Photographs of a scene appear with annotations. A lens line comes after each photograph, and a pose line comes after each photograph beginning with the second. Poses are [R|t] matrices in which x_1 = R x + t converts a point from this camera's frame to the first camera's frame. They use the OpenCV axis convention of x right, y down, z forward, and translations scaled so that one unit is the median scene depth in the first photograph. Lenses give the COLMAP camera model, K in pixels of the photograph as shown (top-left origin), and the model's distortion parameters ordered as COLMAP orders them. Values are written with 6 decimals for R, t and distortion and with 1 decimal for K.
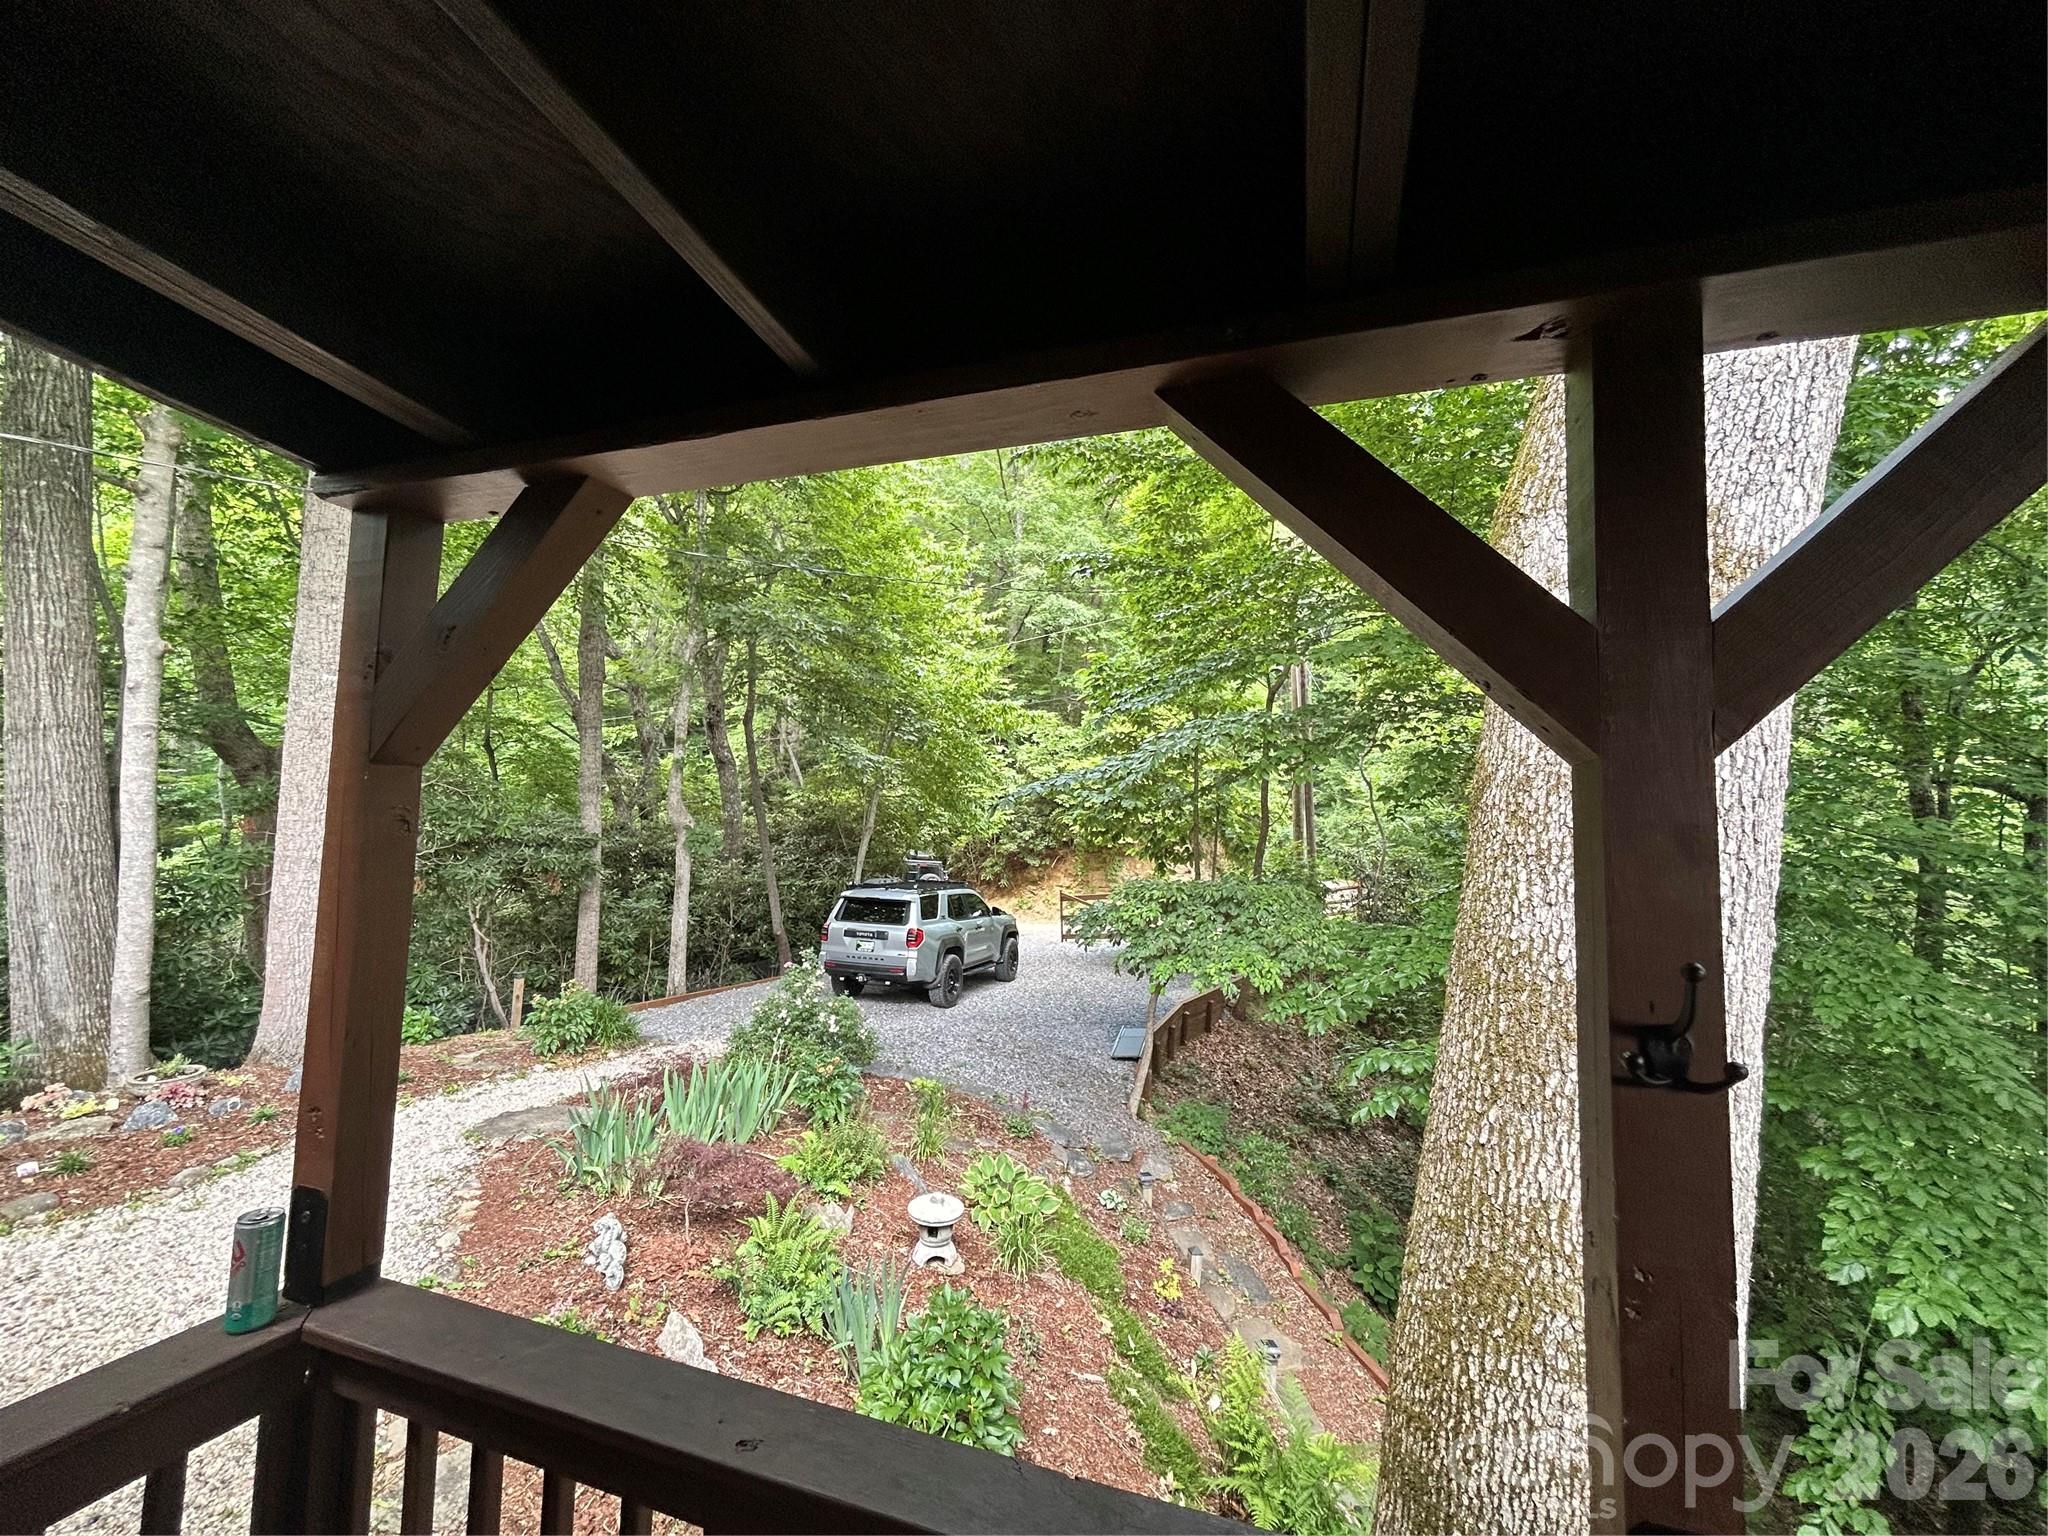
lens RADIAL K [[831.0, 0, 1027.7], [0, 831.0, 768.6], [0, 0, 1]] dist [-0.001709, 0.000304]
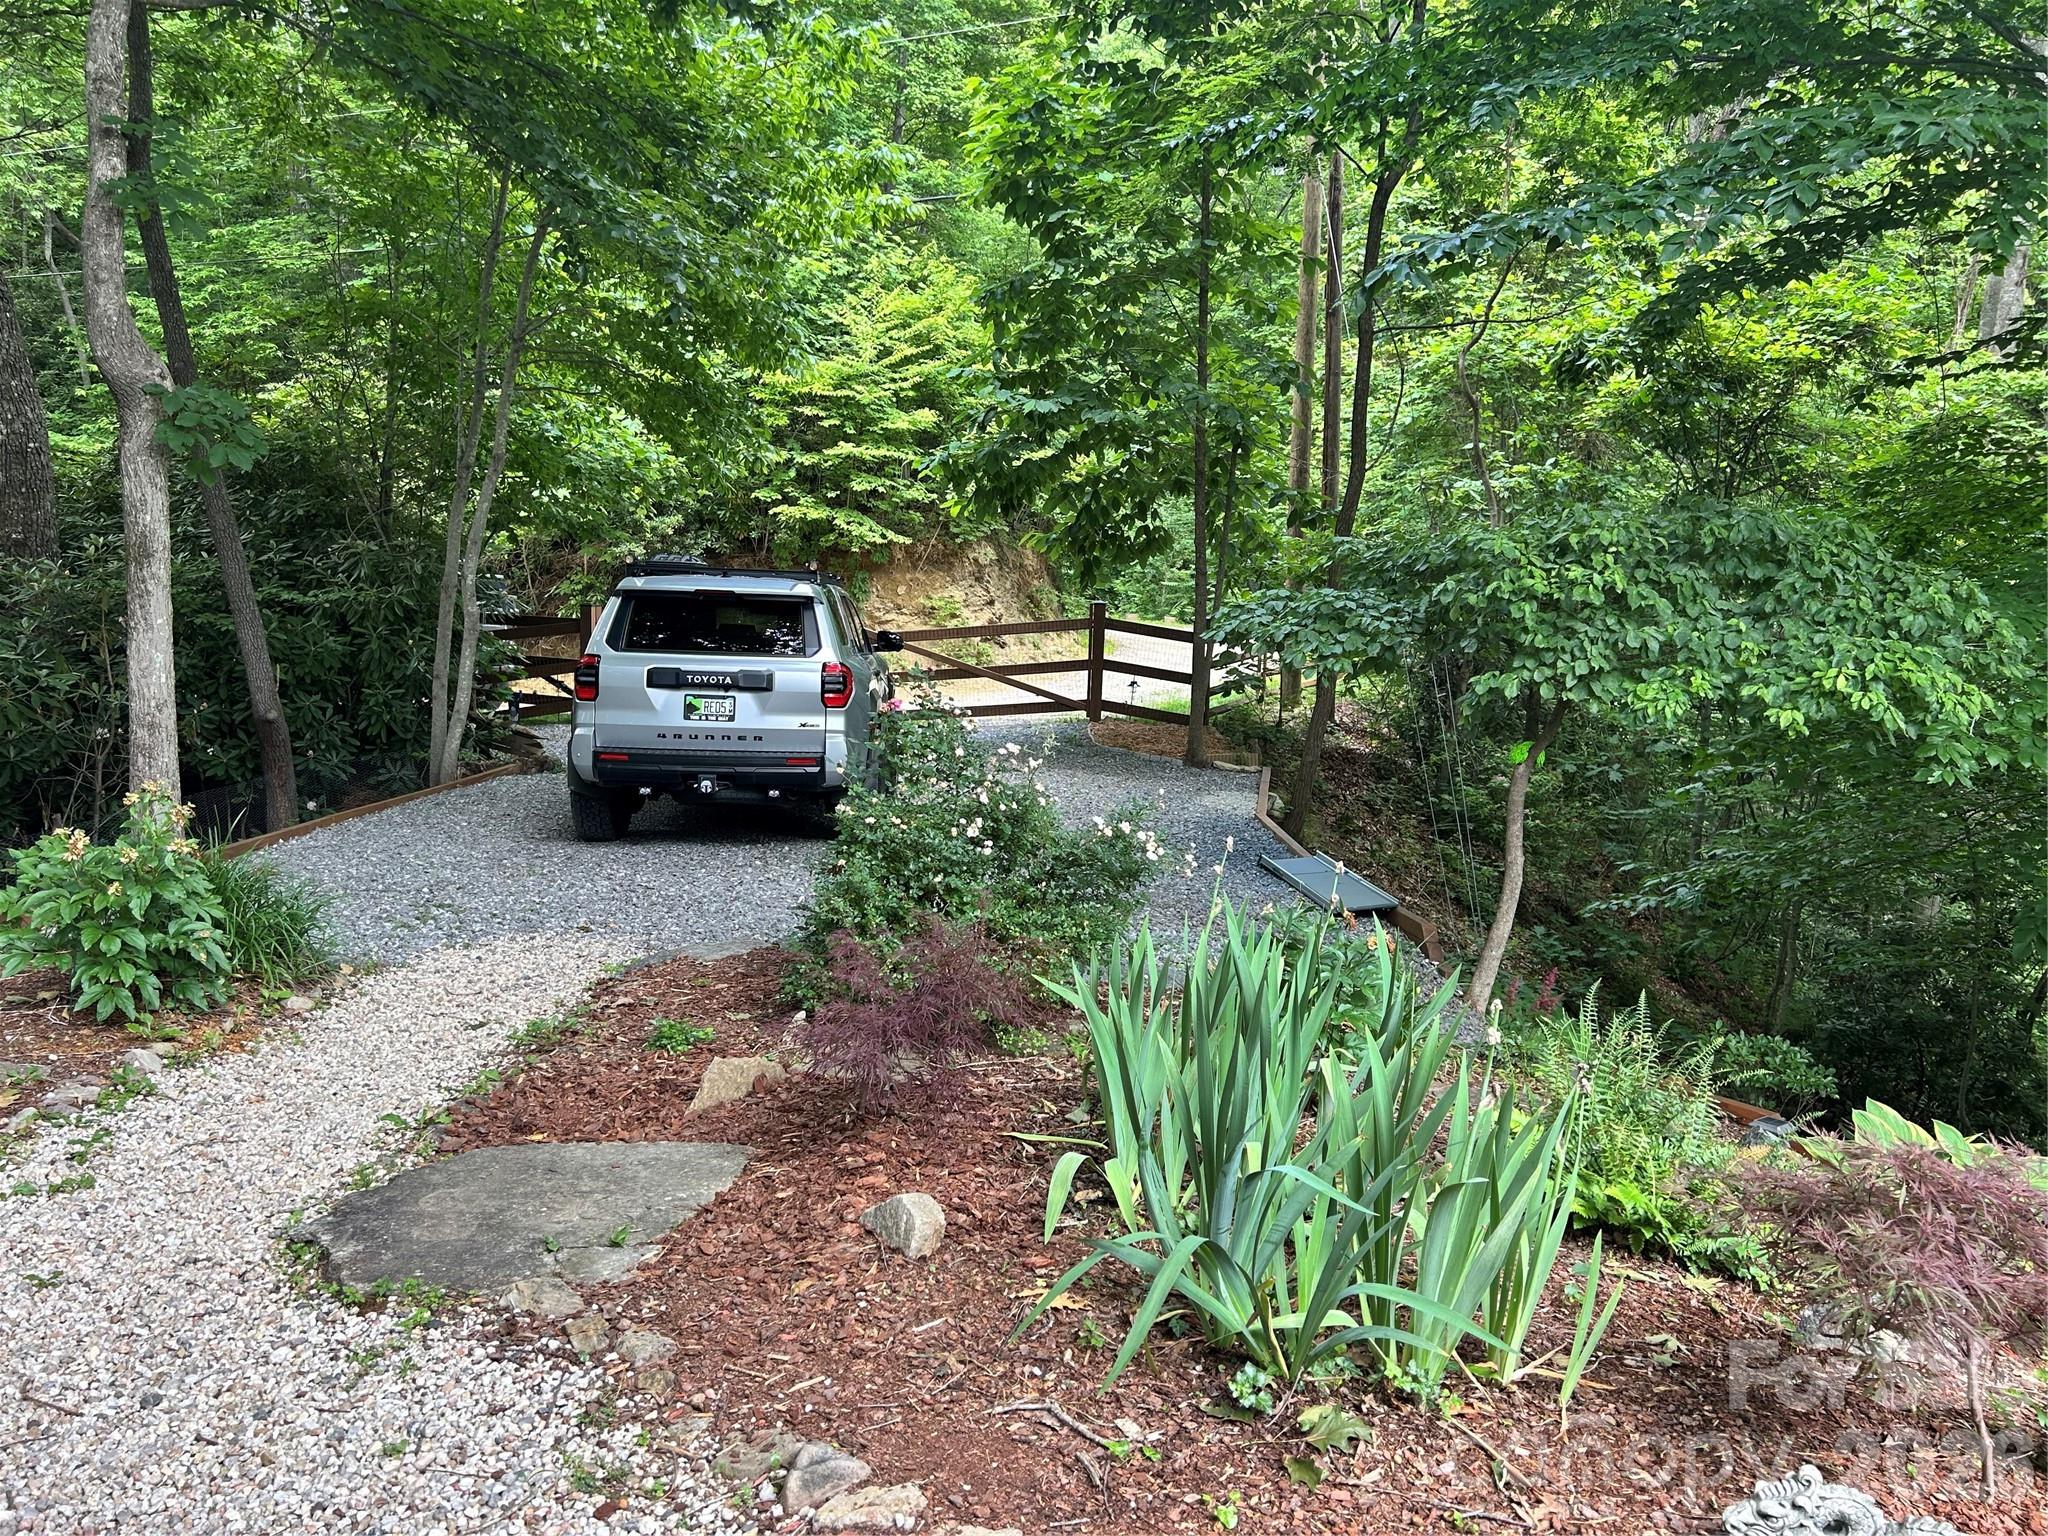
lens RADIAL K [[1537.2, 0, 1024.3], [0, 1537.2, 769.9], [0, 0, 1]] dist [0.058322, -0.065270]
pose [[0.932426, -0.042818, 0.358814, -0.370584], [-0.031341, 0.979631, 0.198344, 0.101590], [-0.359998, -0.196187, 0.912092, 0.290574]]
